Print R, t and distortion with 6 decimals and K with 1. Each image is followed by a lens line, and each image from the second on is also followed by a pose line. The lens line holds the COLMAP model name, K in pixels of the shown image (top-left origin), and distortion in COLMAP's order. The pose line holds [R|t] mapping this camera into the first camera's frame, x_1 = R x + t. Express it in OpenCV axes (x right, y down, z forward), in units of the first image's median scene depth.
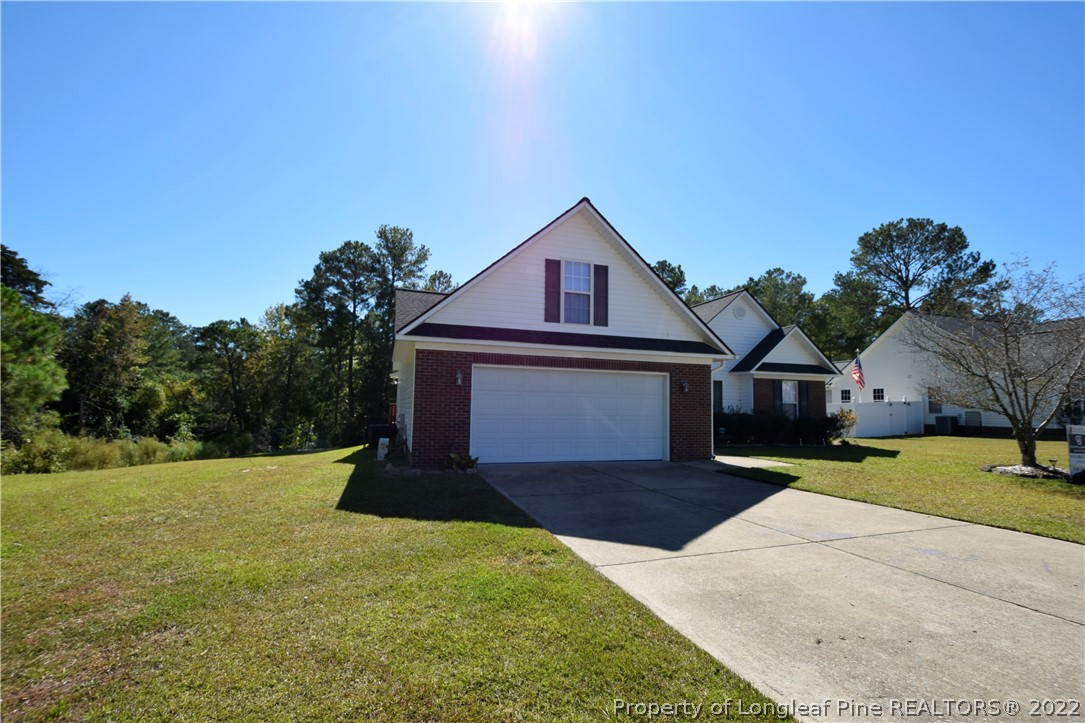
lens RADIAL K [[470.2, 0, 535.9], [0, 470.2, 373.1], [0, 0, 1]] dist [0.010473, -0.008236]
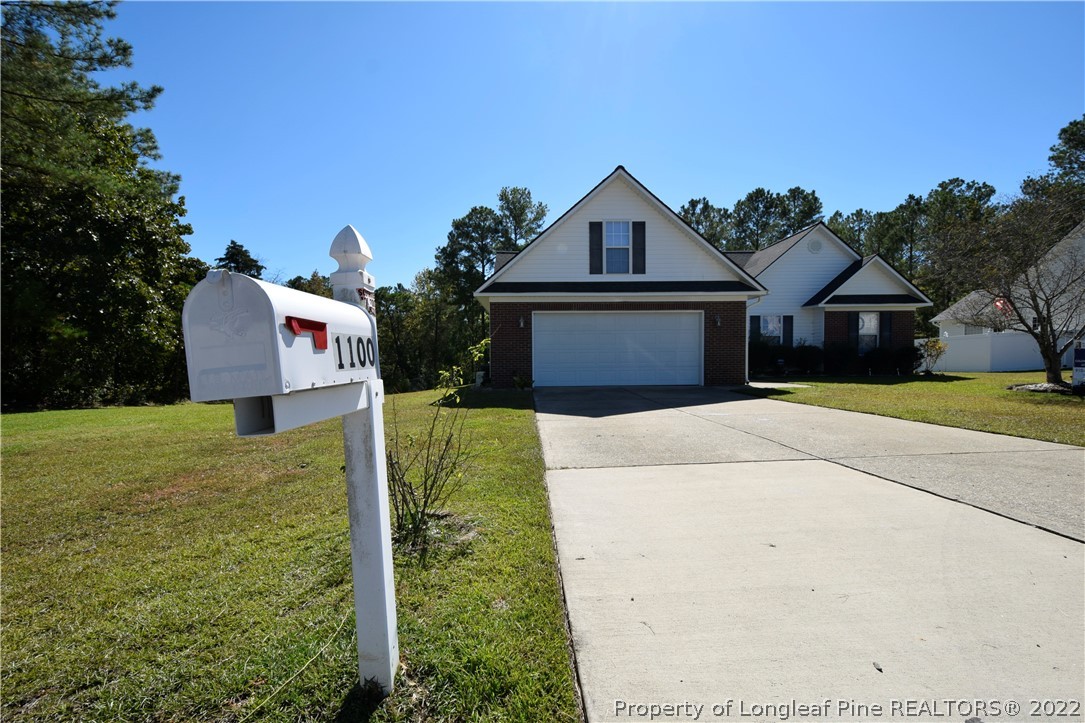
lens RADIAL K [[470.2, 0, 535.9], [0, 470.2, 373.1], [0, 0, 1]] dist [0.010473, -0.008236]
pose [[0.957535, -0.014887, -0.287932, 0.056350], [0.045374, 0.994003, 0.099500, 0.004922], [0.284724, -0.108339, 0.952468, -0.060310]]
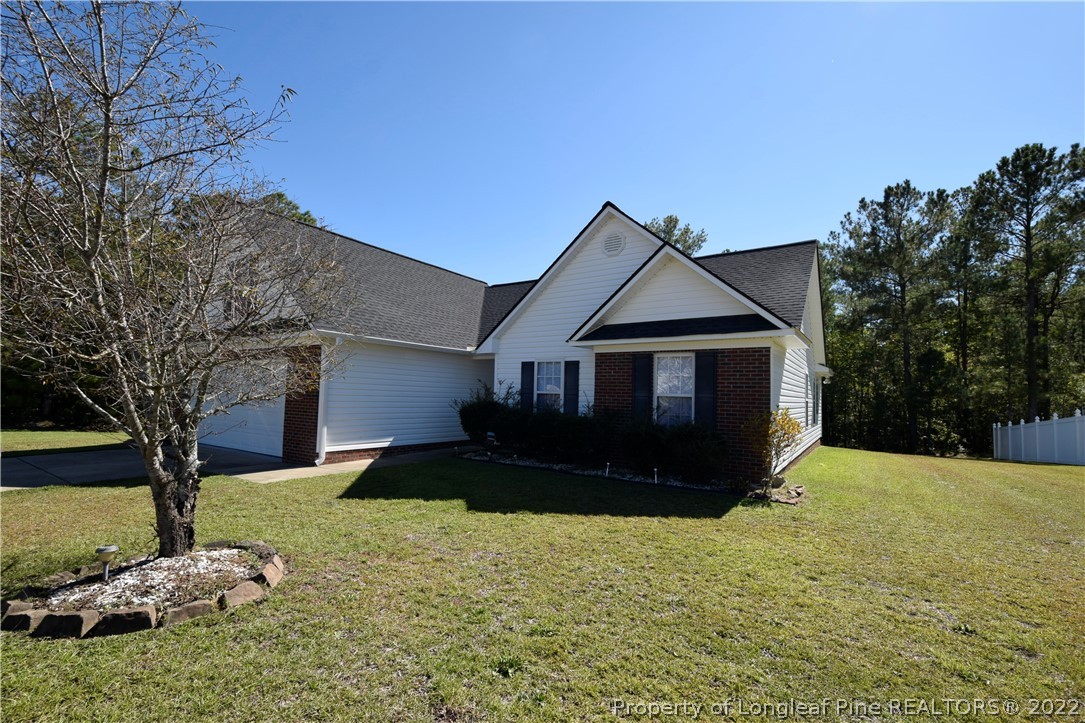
lens RADIAL K [[470.2, 0, 535.9], [0, 470.2, 373.1], [0, 0, 1]] dist [0.010473, -0.008236]
pose [[0.621448, -0.039730, -0.782448, 0.317845], [0.042281, 0.998959, -0.017143, 0.015285], [0.782314, -0.022429, 0.622480, 0.209904]]
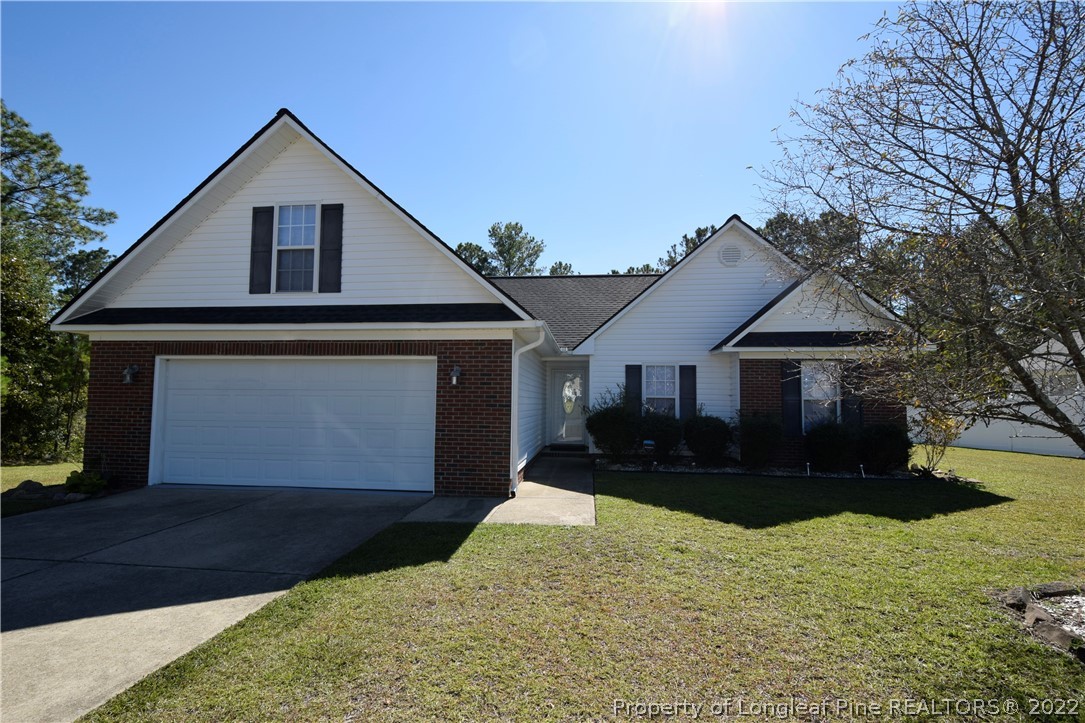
lens RADIAL K [[470.2, 0, 535.9], [0, 470.2, 373.1], [0, 0, 1]] dist [0.010473, -0.008236]
pose [[0.912665, -0.030554, -0.407565, 0.170813], [0.034612, 0.999397, 0.002585, 0.006532], [0.407241, -0.016466, 0.913172, 0.121692]]
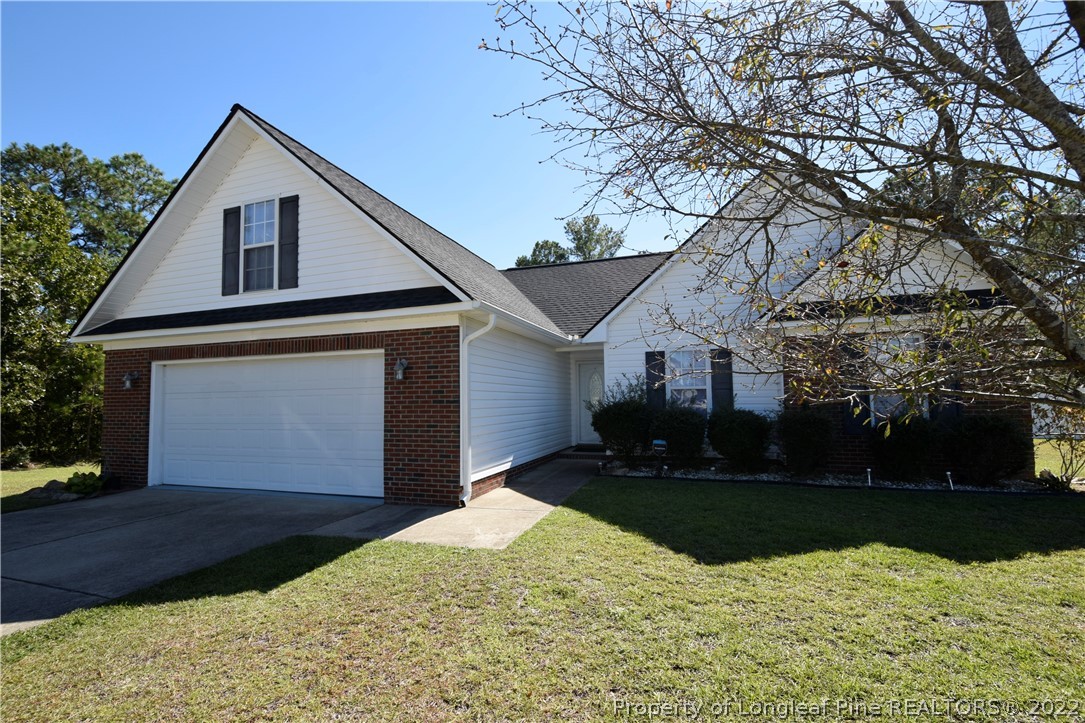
lens RADIAL K [[470.2, 0, 535.9], [0, 470.2, 373.1], [0, 0, 1]] dist [0.010473, -0.008236]
pose [[0.801147, -0.061251, -0.595325, 0.198874], [0.071277, 0.997434, -0.006703, 0.011848], [0.594208, -0.037063, 0.803457, 0.165850]]
